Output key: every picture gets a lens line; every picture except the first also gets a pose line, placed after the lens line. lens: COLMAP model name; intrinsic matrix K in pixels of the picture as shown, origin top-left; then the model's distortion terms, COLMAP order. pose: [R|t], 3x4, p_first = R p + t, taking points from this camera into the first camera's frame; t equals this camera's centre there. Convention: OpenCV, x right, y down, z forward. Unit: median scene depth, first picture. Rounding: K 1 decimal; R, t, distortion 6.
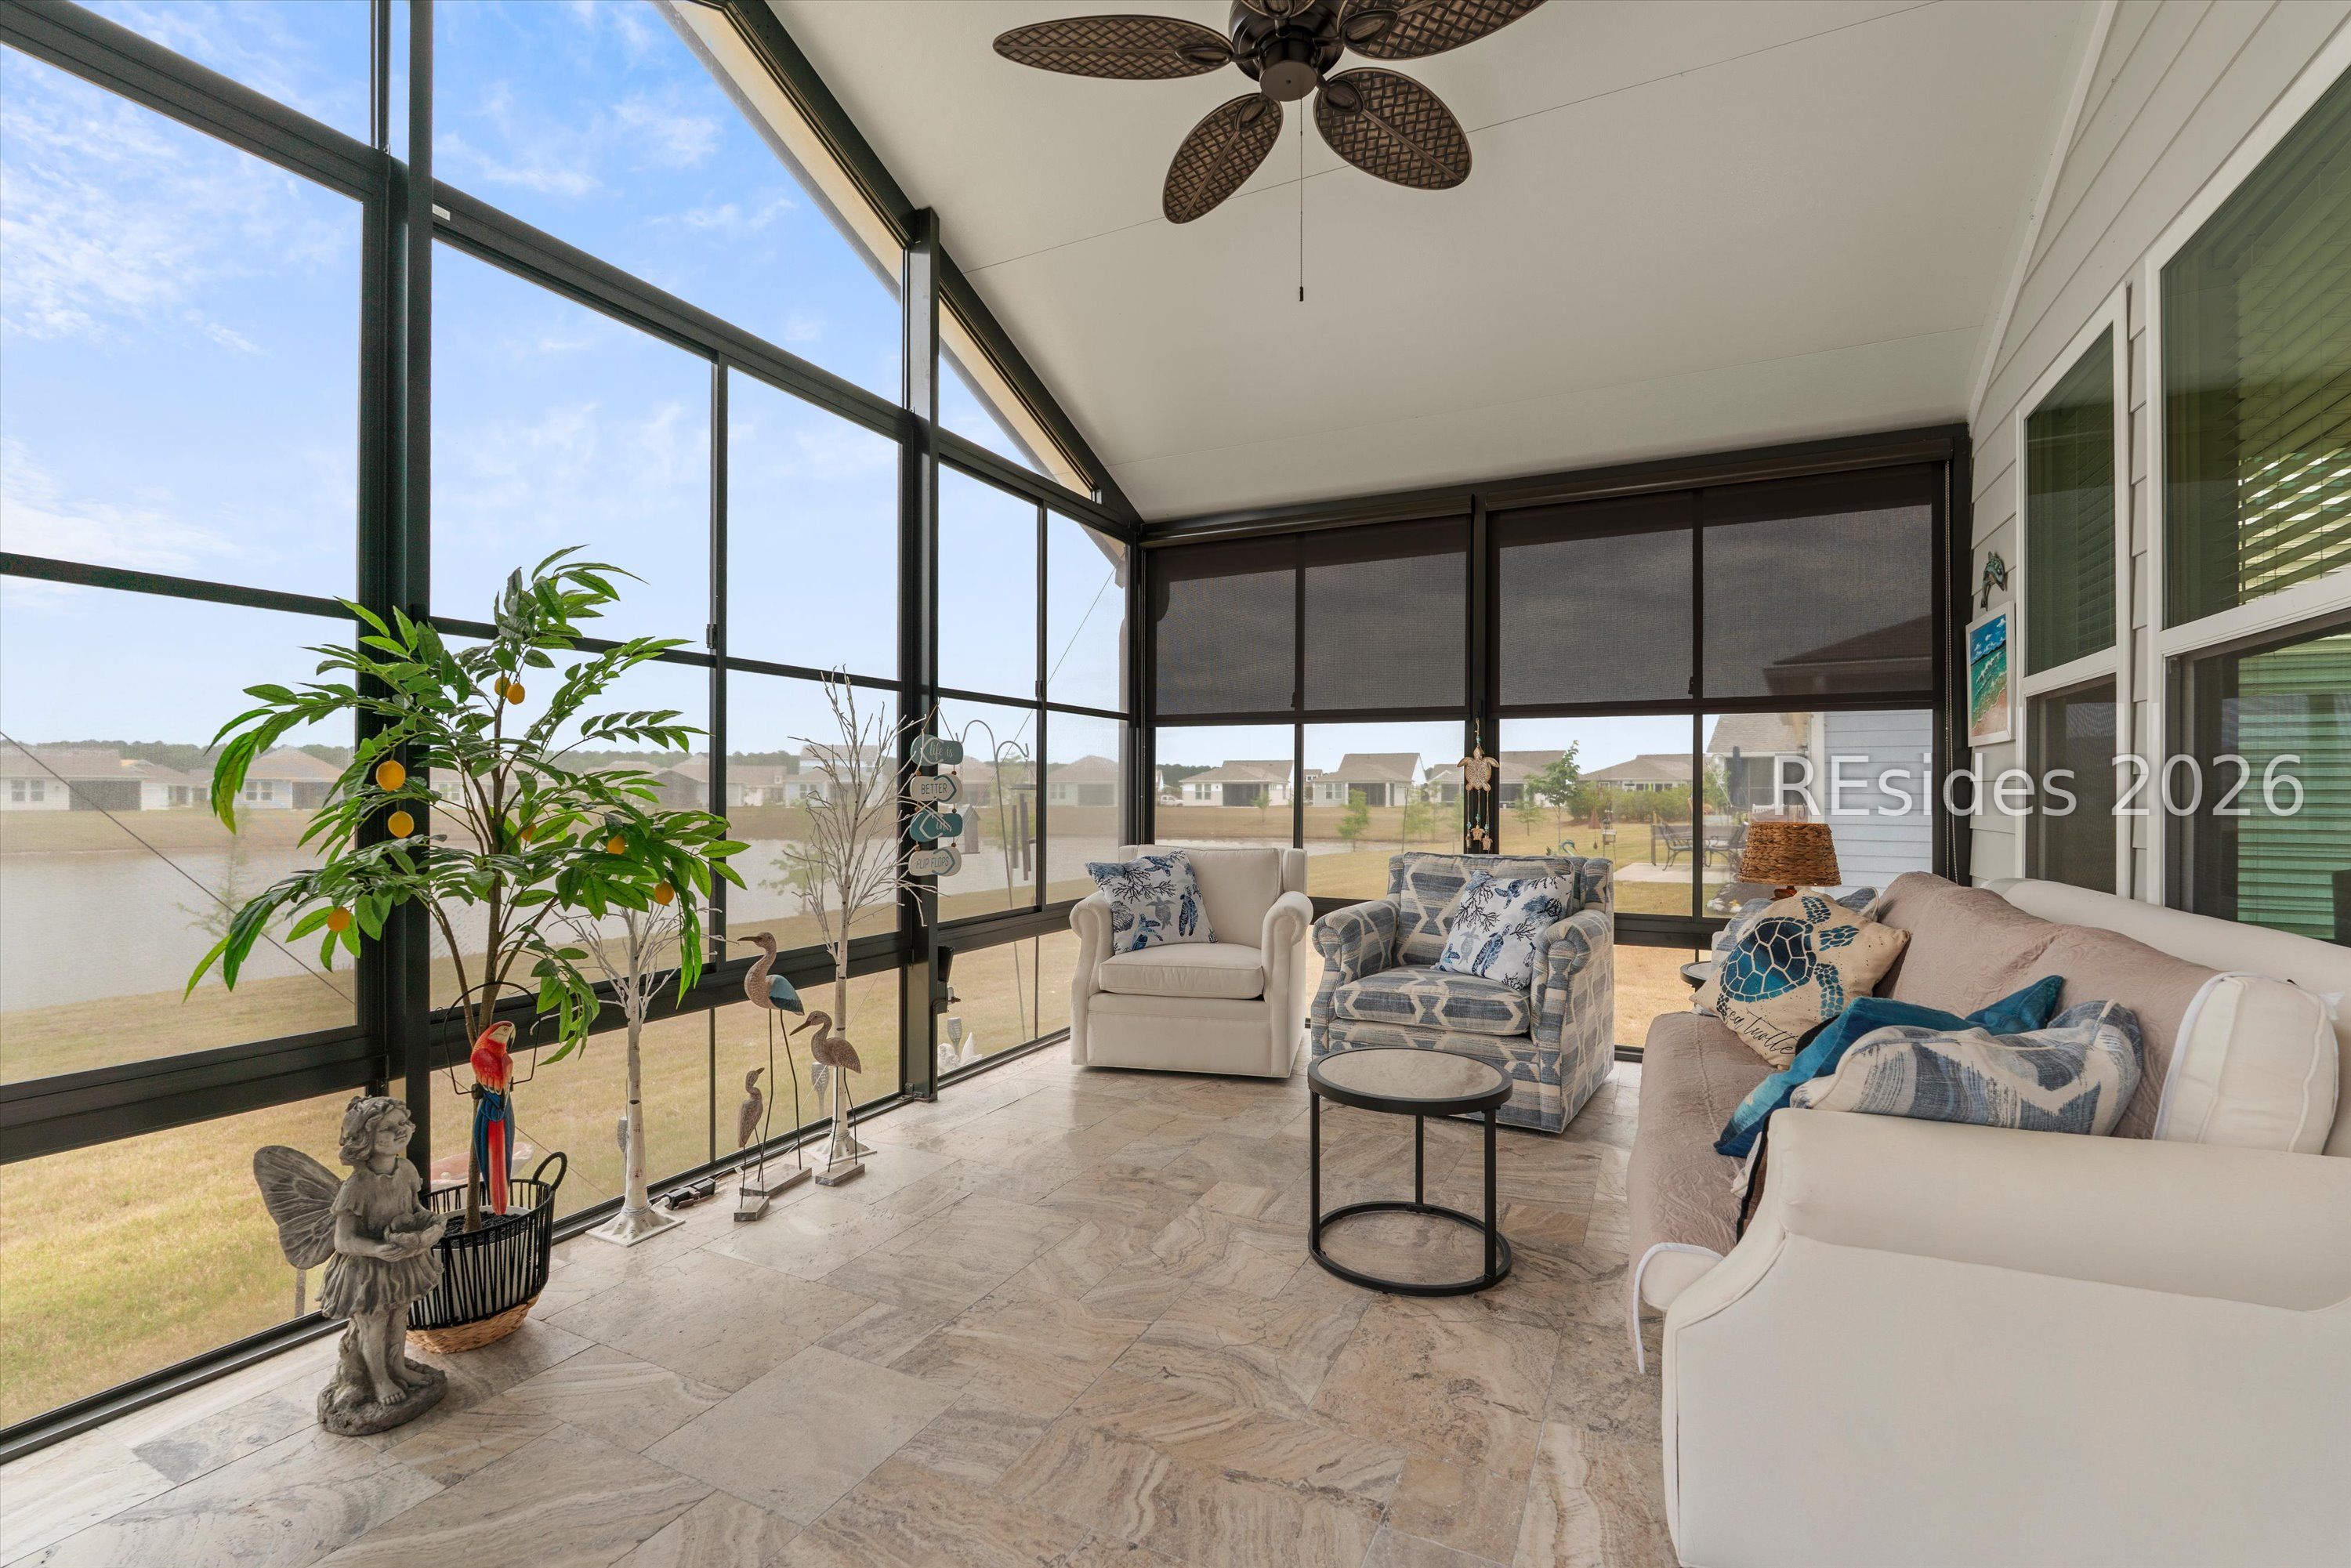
lens RADIAL K [[1023.5, 0, 1173.2], [0, 1023.5, 796.1], [0, 0, 1]] dist [-0.002370, -0.000080]
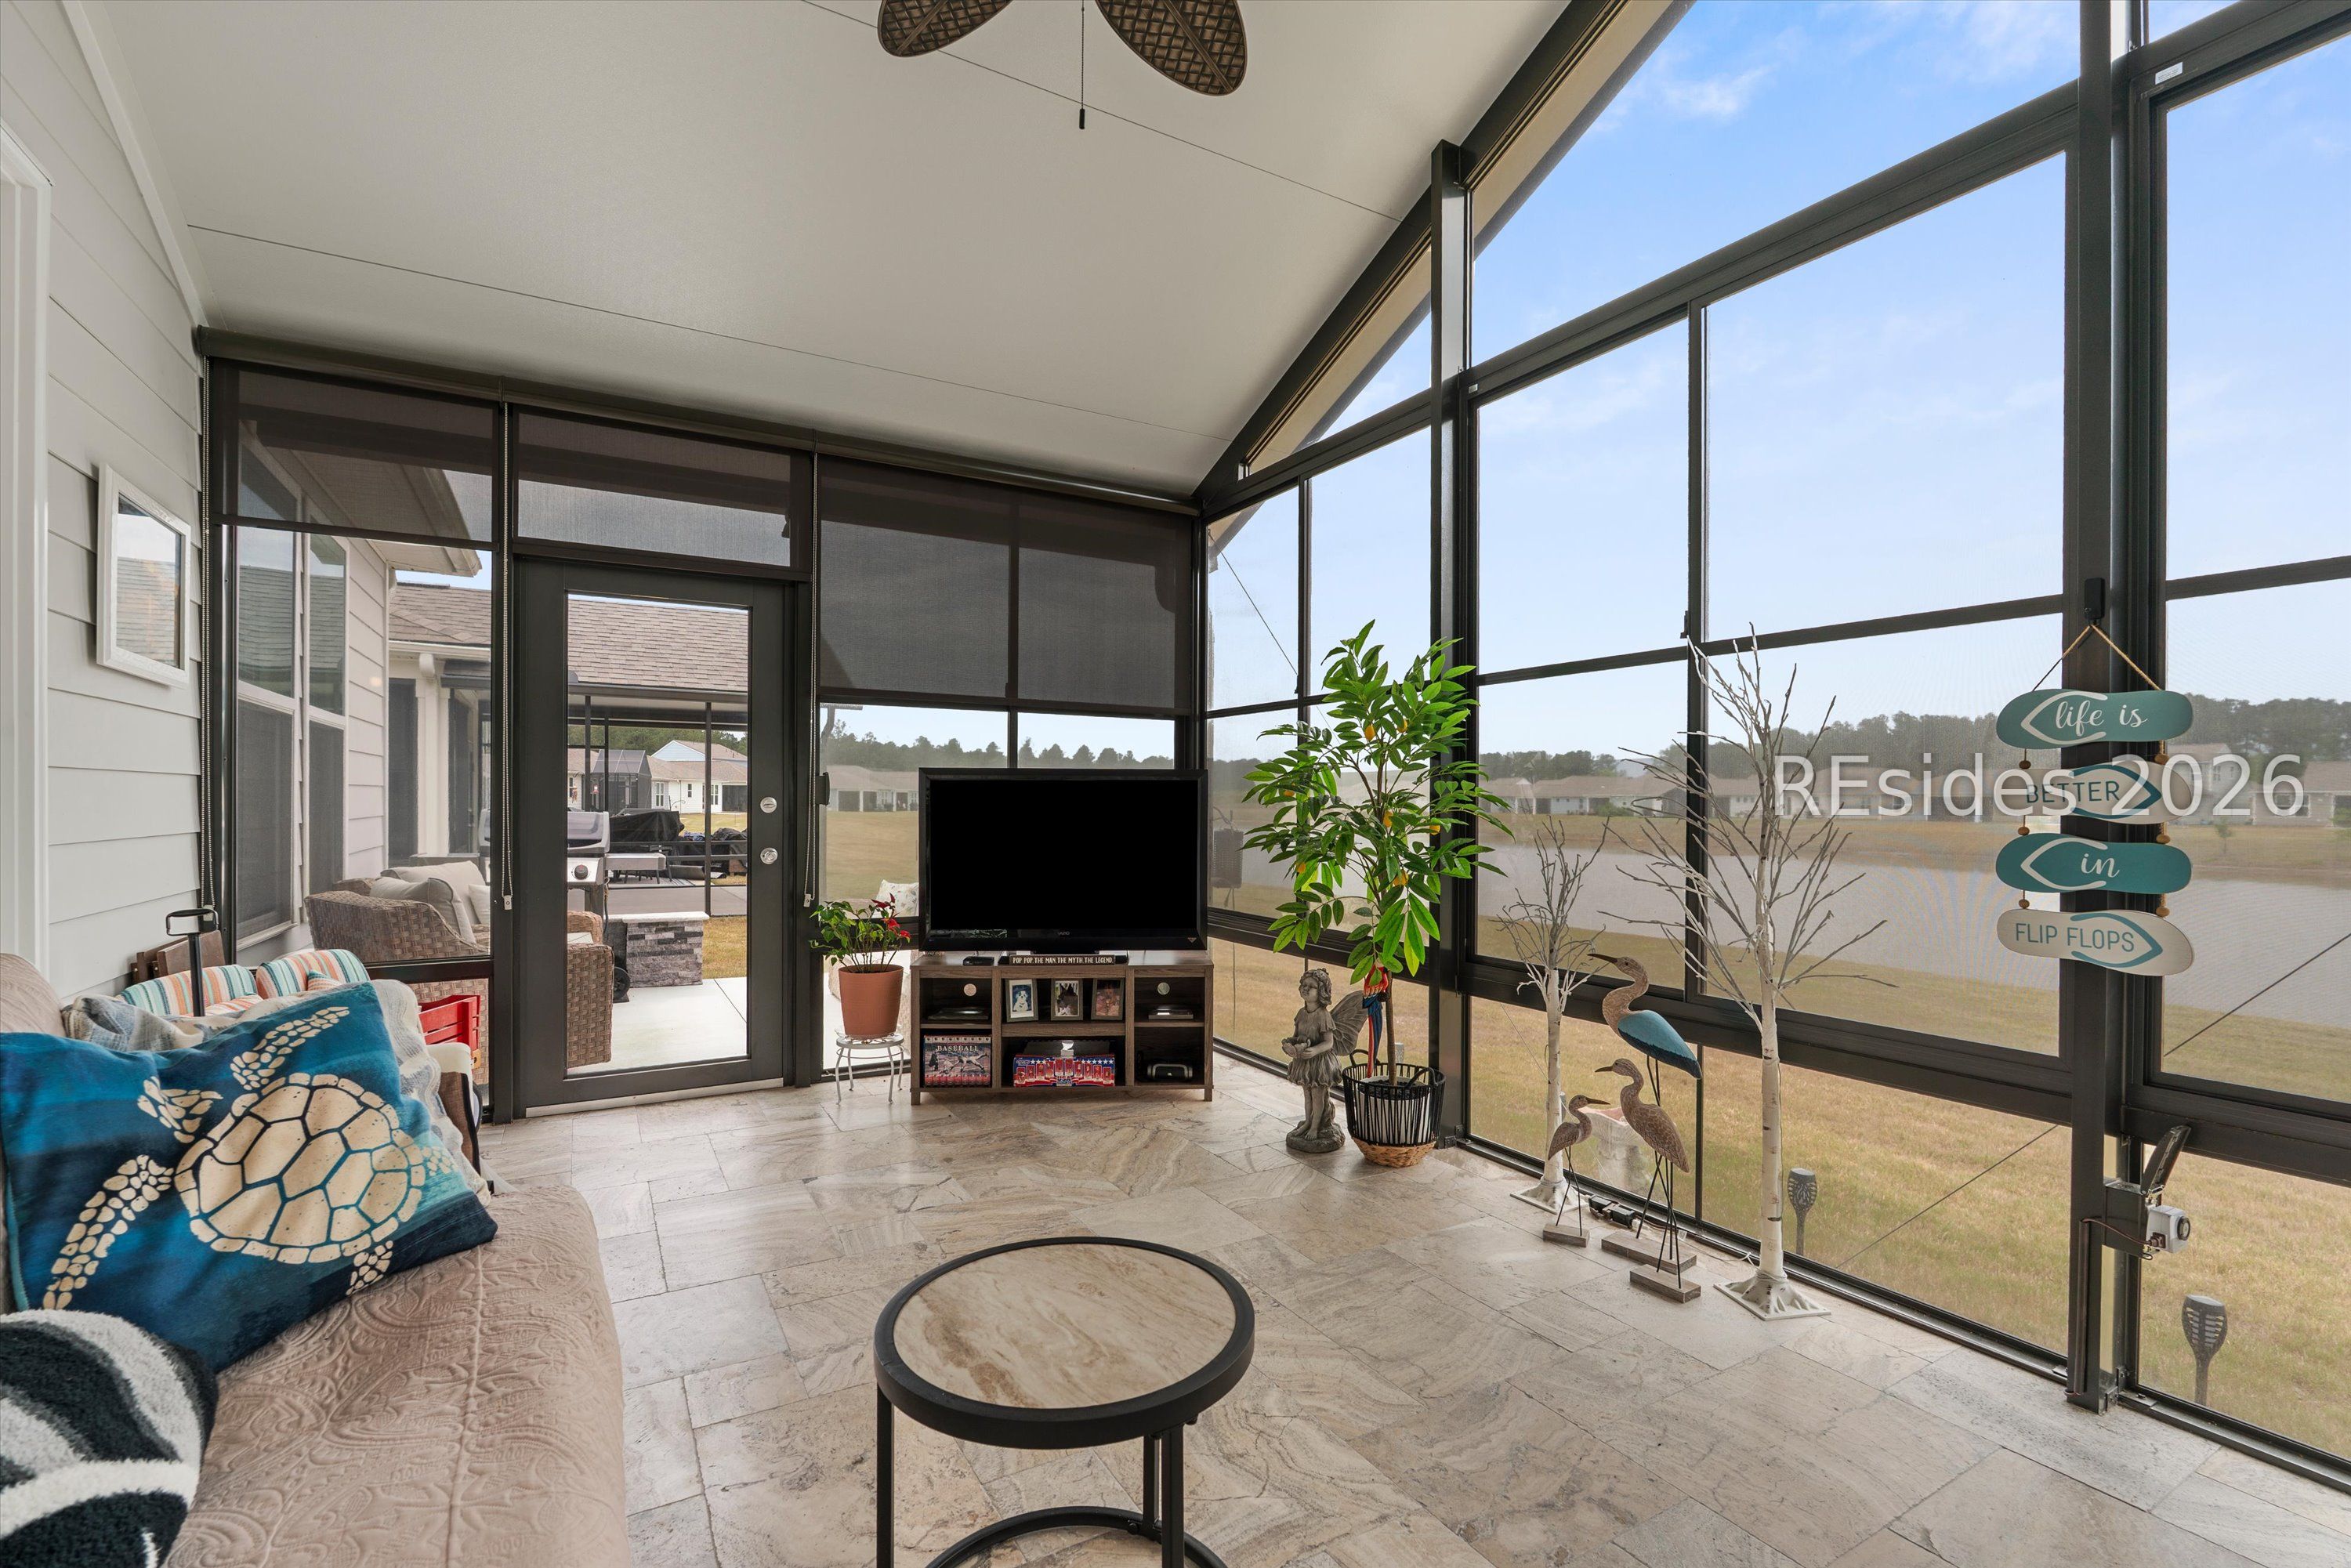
lens RADIAL K [[1023.5, 0, 1173.2], [0, 1023.5, 796.1], [0, 0, 1]] dist [-0.002370, -0.000080]
pose [[-0.546075, -0.001619, -0.837735, 0.570862], [-0.001039, 0.999999, -0.001255, -0.005150], [0.837735, 0.000185, -0.546076, 1.170183]]
